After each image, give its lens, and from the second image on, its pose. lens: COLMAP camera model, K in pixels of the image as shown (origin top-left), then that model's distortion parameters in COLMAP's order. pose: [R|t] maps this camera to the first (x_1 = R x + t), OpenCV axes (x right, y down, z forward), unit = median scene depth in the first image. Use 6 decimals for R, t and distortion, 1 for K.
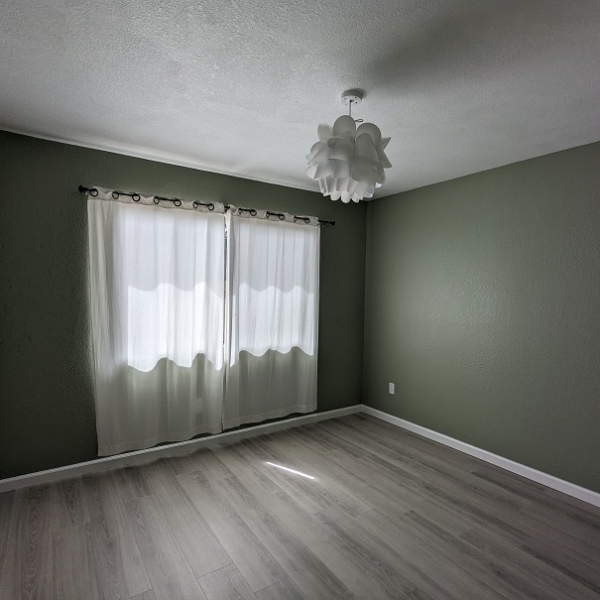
lens RADIAL K [[380.0, 0, 297.8], [0, 380.0, 302.1], [0, 0, 1]] dist [-0.000363, 0.002034]
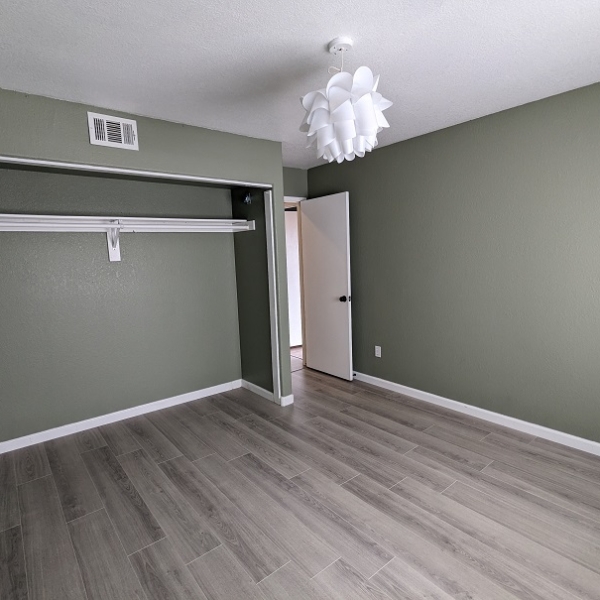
lens RADIAL K [[380.0, 0, 297.8], [0, 380.0, 302.1], [0, 0, 1]] dist [-0.000363, 0.002034]
pose [[-0.997006, 0.027669, -0.072200, 0.302929], [0.015316, 0.985950, 0.166338, -0.075421], [0.075788, 0.164734, -0.983422, 1.838290]]
